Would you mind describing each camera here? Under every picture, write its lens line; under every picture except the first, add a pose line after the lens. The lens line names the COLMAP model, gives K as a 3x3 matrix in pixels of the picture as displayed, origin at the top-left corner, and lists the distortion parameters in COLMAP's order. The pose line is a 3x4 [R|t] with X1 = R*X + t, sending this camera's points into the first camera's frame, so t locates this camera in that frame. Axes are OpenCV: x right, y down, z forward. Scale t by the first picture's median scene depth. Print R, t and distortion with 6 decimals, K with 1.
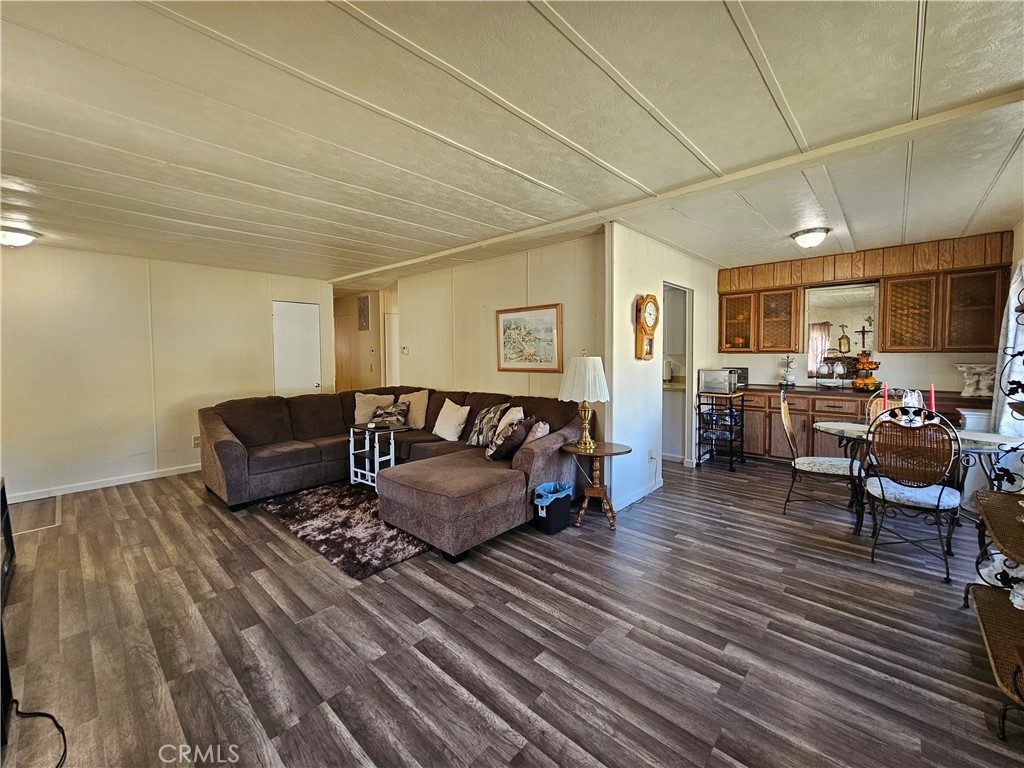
lens RADIAL K [[418.1, 0, 514.4], [0, 418.1, 368.0], [0, 0, 1]] dist [-0.001027, 0.000267]
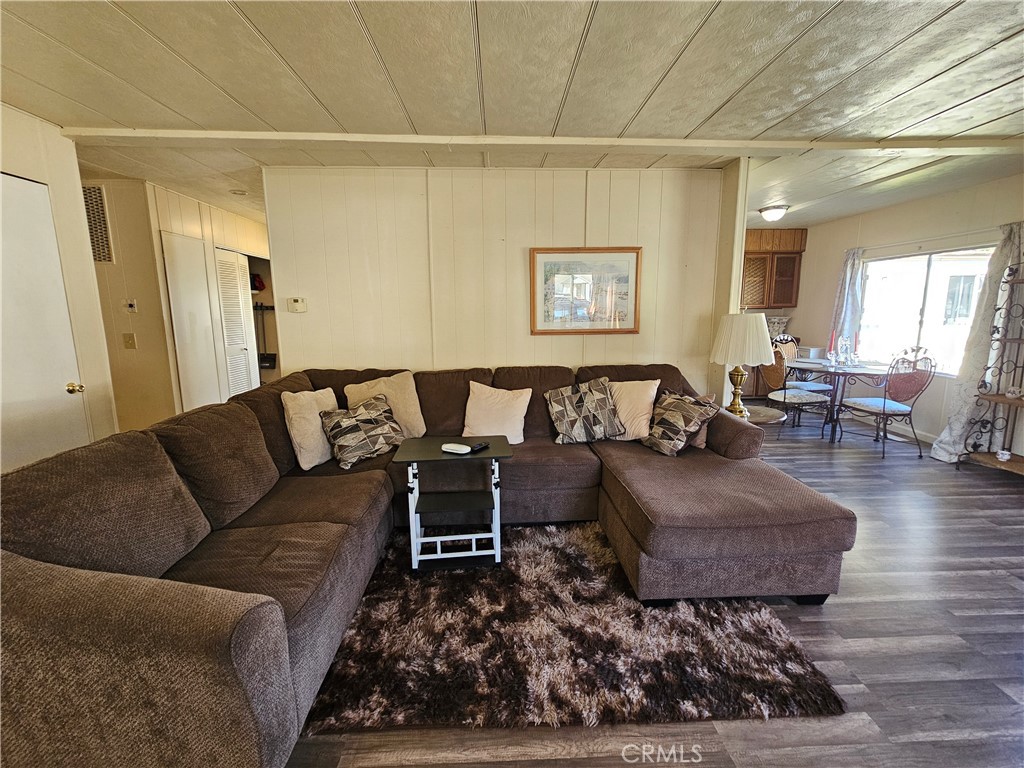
lens RADIAL K [[418.1, 0, 512.8], [0, 418.1, 368.7], [0, 0, 1]] dist [-0.001027, 0.000267]
pose [[0.711125, -0.098976, 0.696064, -0.707534], [0.026857, 0.993143, 0.113781, -0.021682], [-0.702552, -0.062218, 0.708907, 0.640102]]
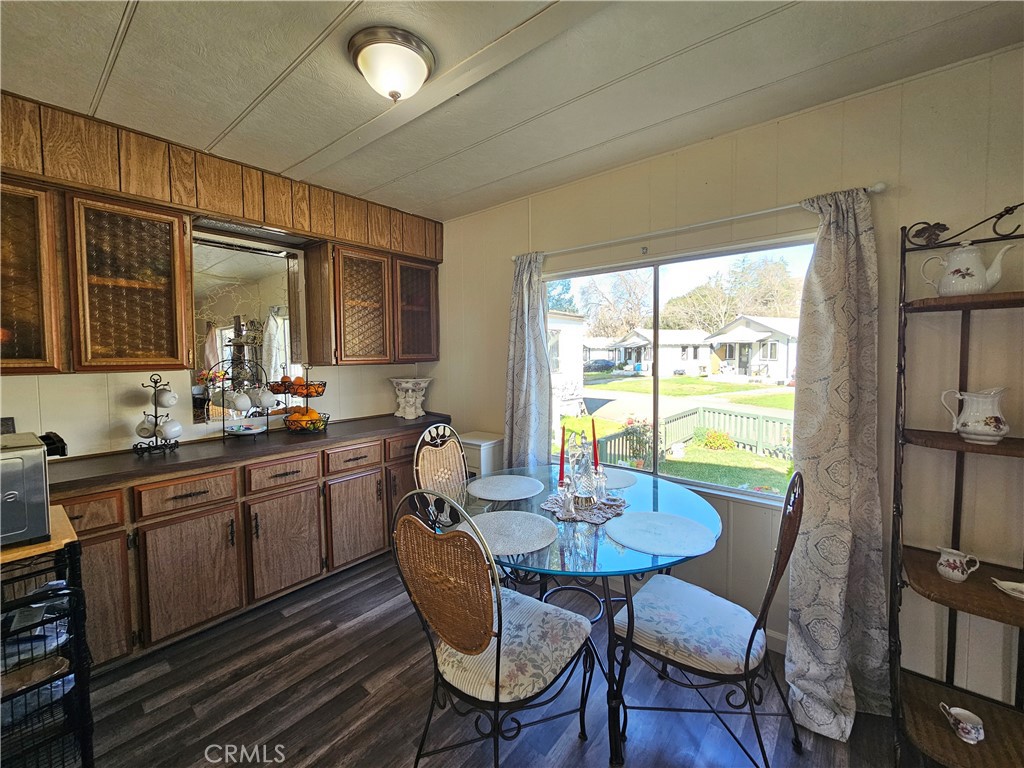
lens RADIAL K [[418.1, 0, 515.2], [0, 418.1, 374.1], [0, 0, 1]] dist [-0.001027, 0.000267]
pose [[-0.059604, -0.040056, 0.997418, 0.303124], [0.047590, 0.997944, 0.042921, -0.045883], [-0.997087, 0.050025, -0.057575, 0.916686]]
